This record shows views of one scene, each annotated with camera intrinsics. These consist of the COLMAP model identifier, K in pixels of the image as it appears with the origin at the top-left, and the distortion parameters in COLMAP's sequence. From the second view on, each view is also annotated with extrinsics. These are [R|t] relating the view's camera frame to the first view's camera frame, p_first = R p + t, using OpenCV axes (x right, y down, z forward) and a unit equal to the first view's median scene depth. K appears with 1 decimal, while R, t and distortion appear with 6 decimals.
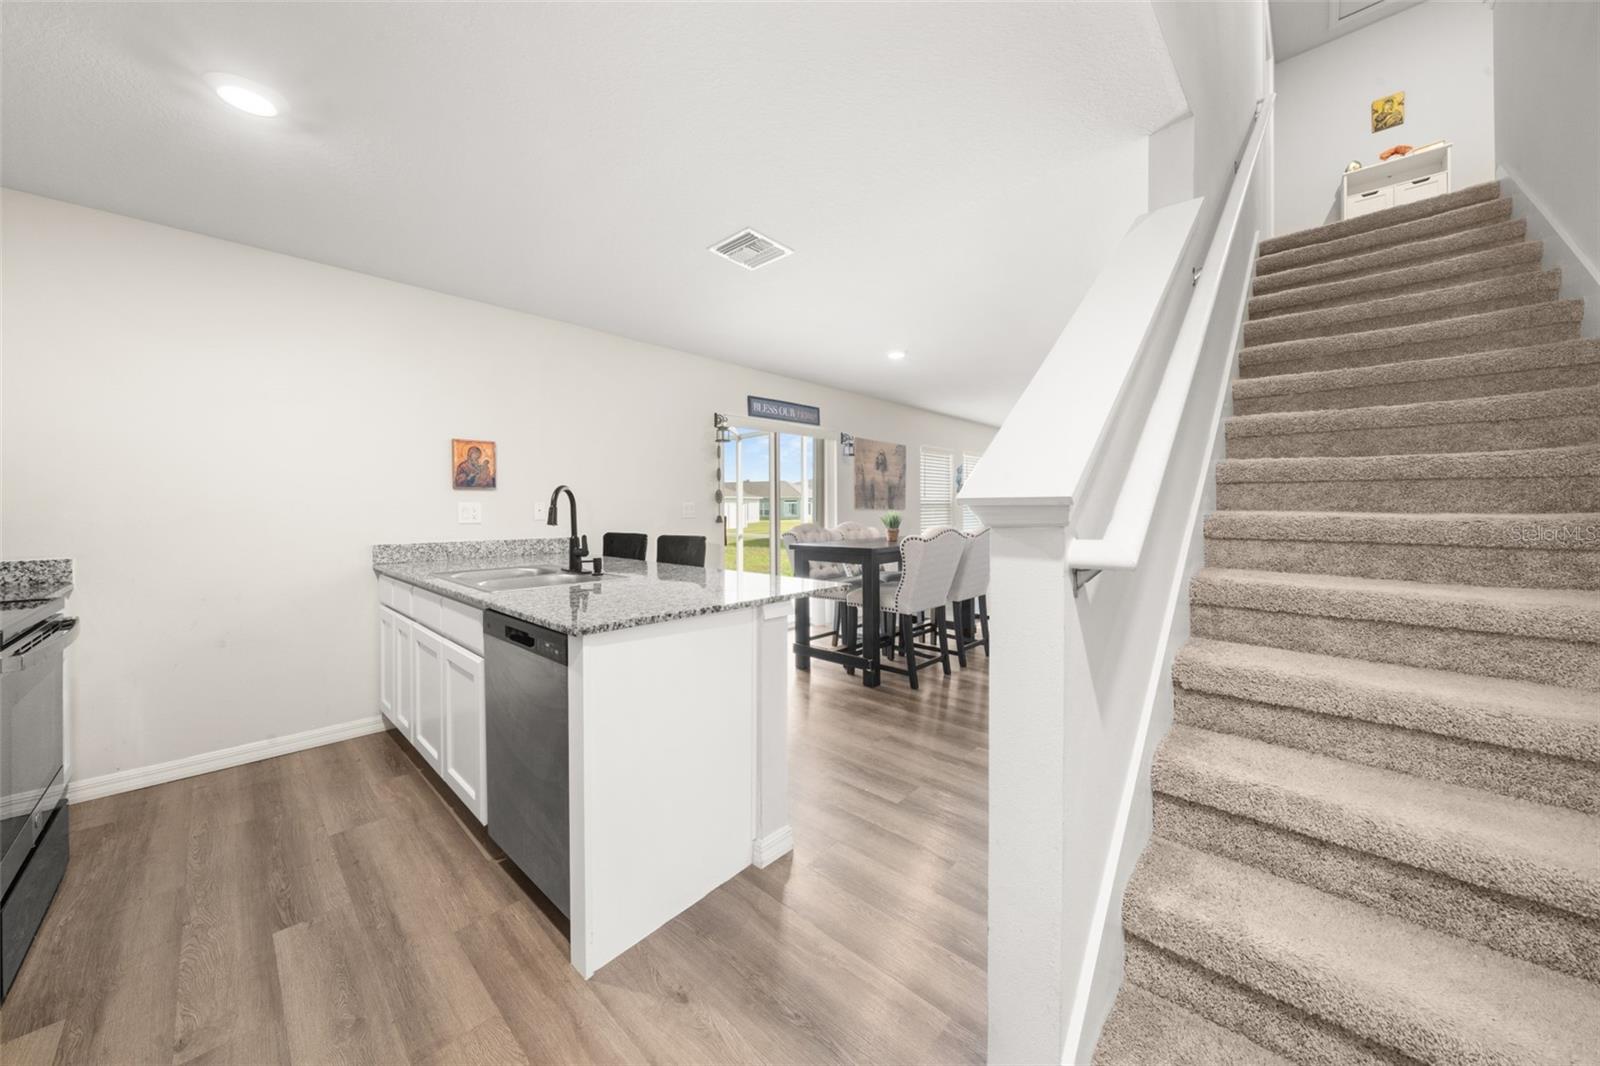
lens RADIAL K [[553.0, 0, 793.4], [0, 553.0, 513.3], [0, 0, 1]] dist [-0.010287, 0.001054]
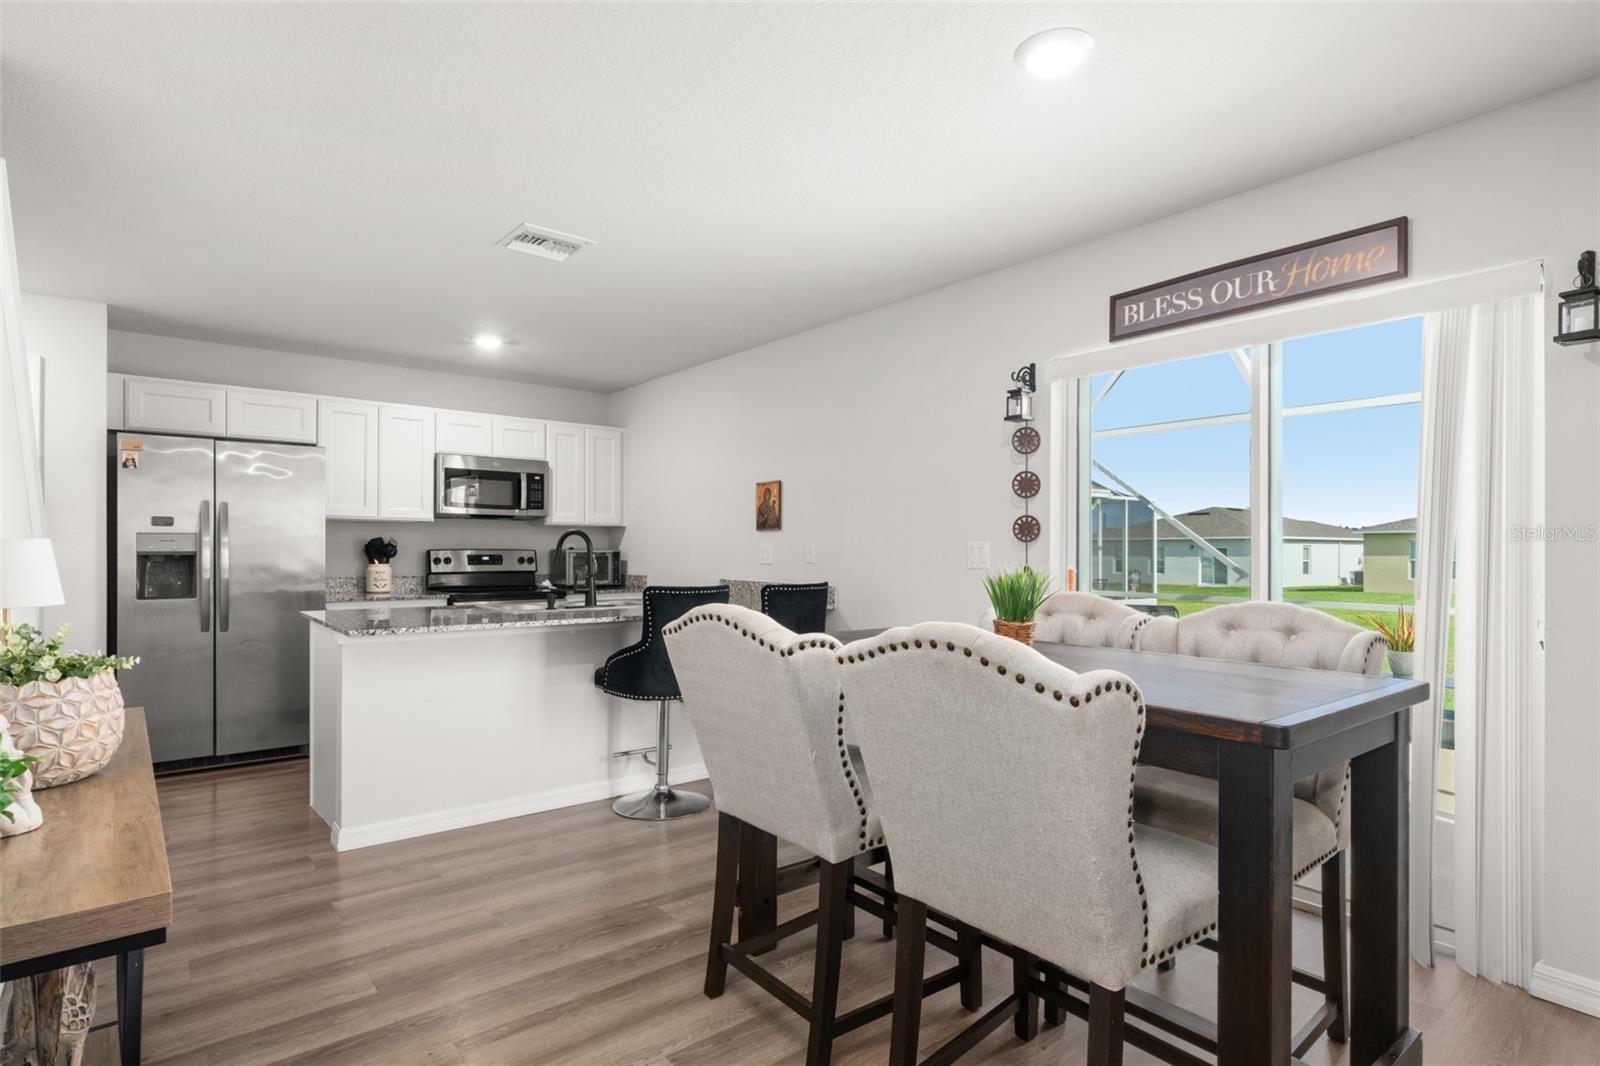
lens RADIAL K [[817.0, 0, 795.0], [0, 817.0, 546.2], [0, 0, 1]] dist [0.000528, -0.000932]
pose [[-0.132012, 0.004701, -0.991237, 1.273100], [-0.009451, 0.999937, 0.006001, -0.034175], [0.991203, 0.010161, -0.131959, 1.783257]]
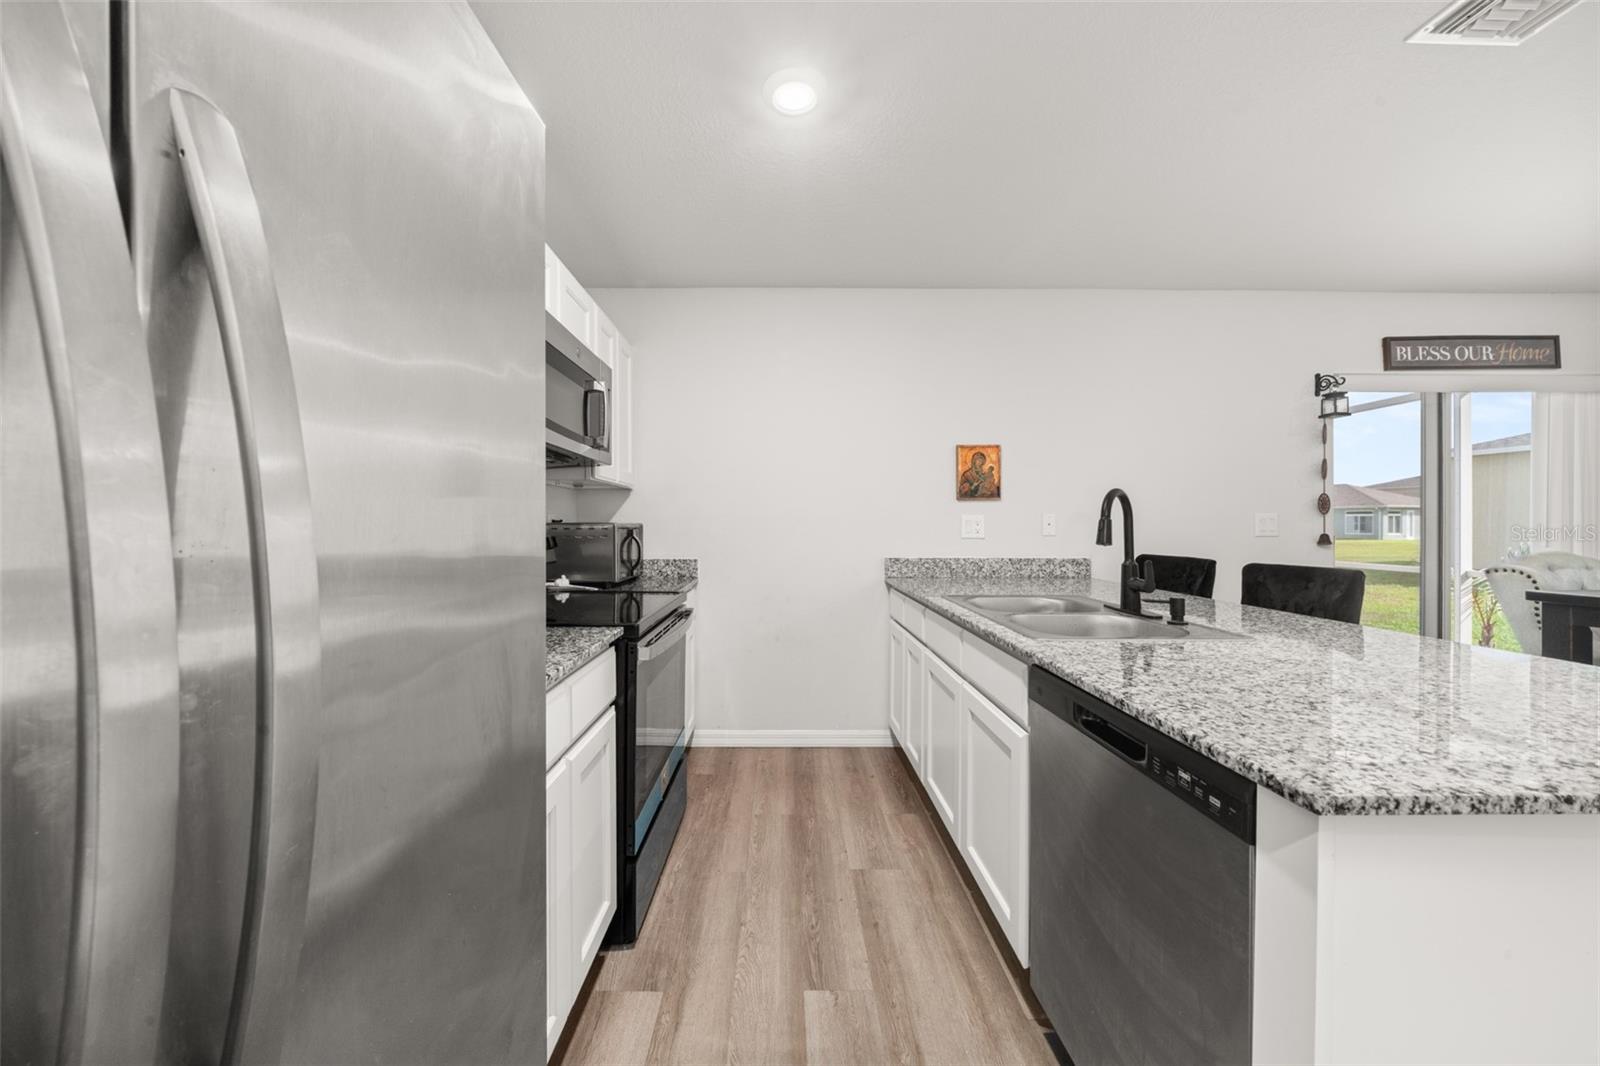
lens RADIAL K [[553.0, 0, 784.9], [0, 553.0, 529.3], [0, 0, 1]] dist [-0.010287, 0.001054]
pose [[0.691096, 0.012445, -0.722656, -0.213202], [-0.009391, 0.999922, 0.008239, -0.000562], [0.722702, 0.001092, 0.691159, 0.225544]]
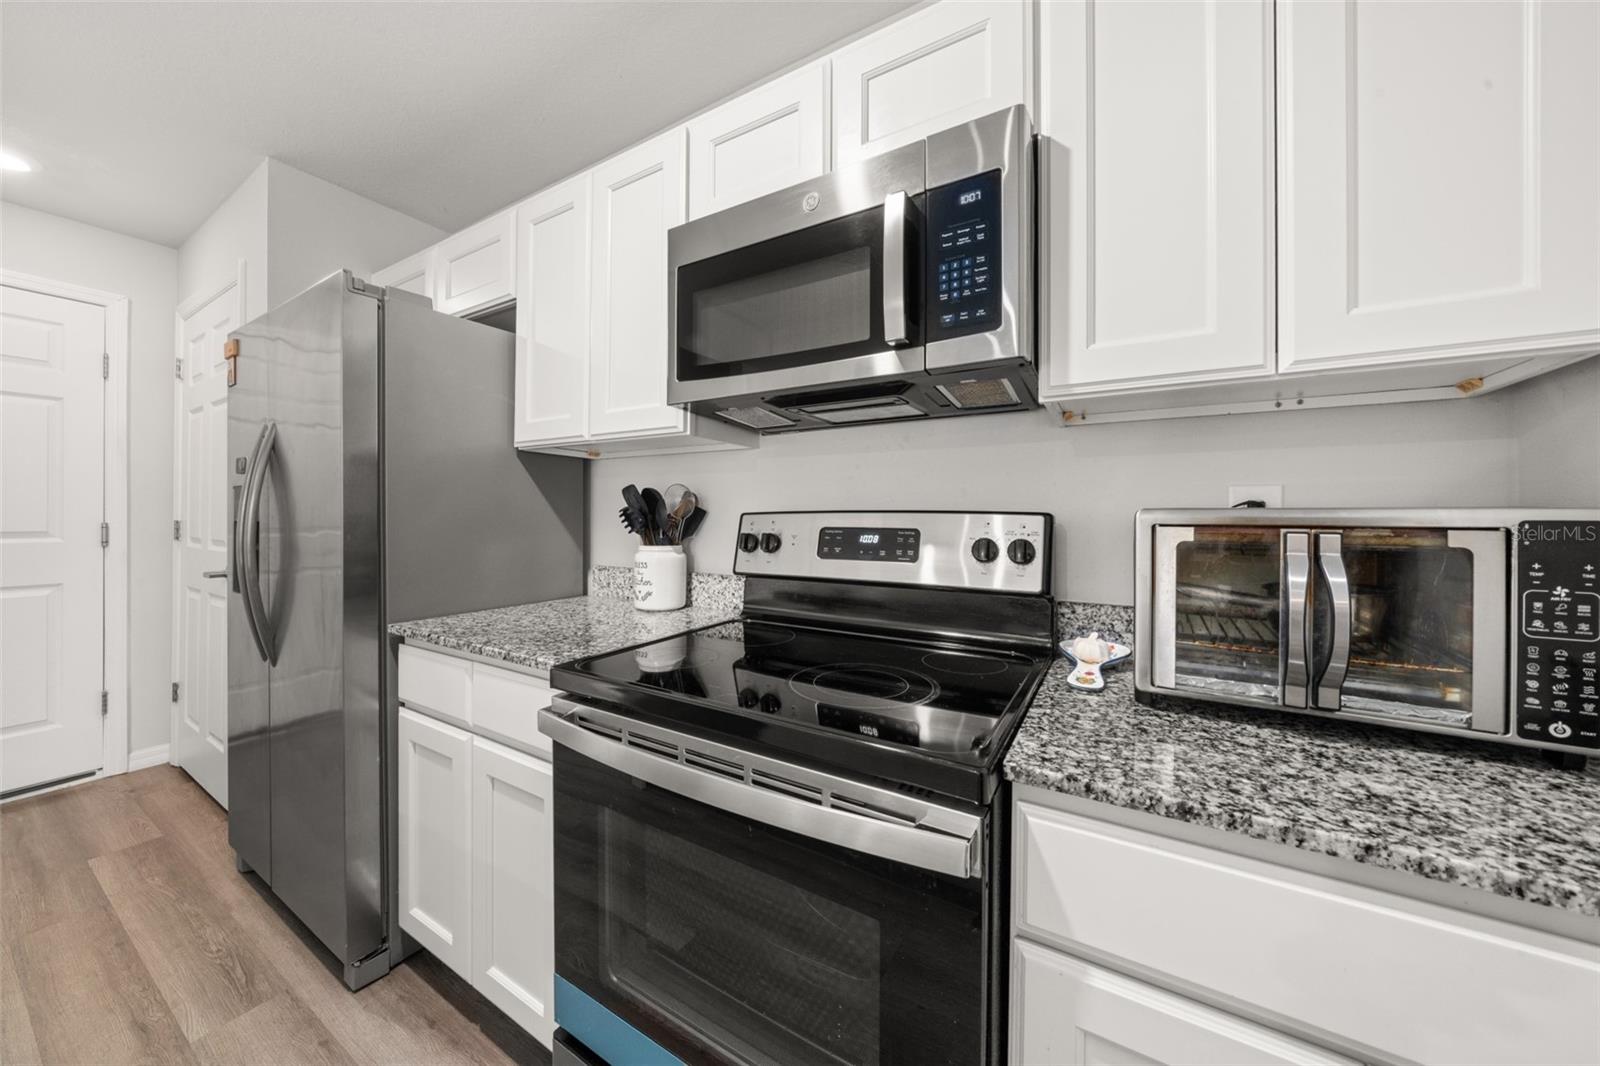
lens RADIAL K [[553.0, 0, 791.7], [0, 553.0, 517.0], [0, 0, 1]] dist [-0.010287, 0.001054]
pose [[-0.978137, 0.008917, -0.207770, -0.921661], [0.006191, 0.999886, 0.013765, -0.002415], [0.207869, 0.012178, -0.978081, 1.016883]]
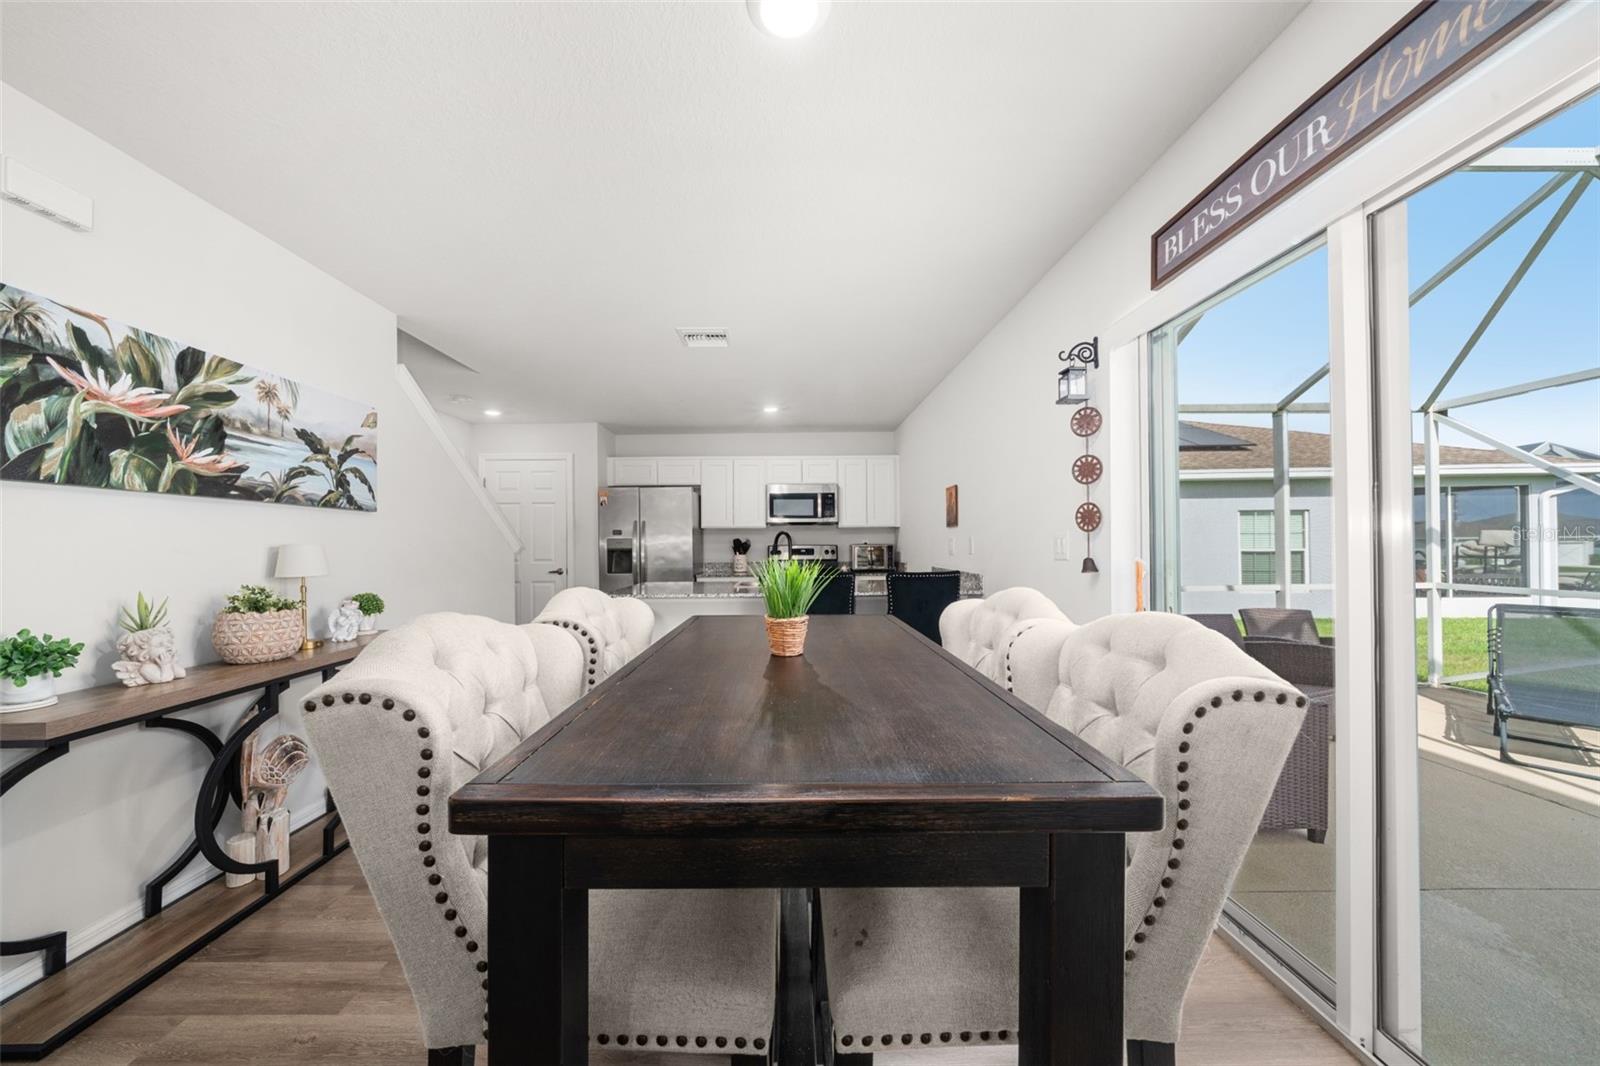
lens RADIAL K [[553.0, 0, 786.0], [0, 553.0, 543.8], [0, 0, 1]] dist [-0.010287, 0.001054]
pose [[-0.722543, 0.015343, -0.691156, 0.749179], [0.012251, 0.999881, 0.009390, -0.030595], [0.691218, -0.001682, -0.722644, 2.328826]]
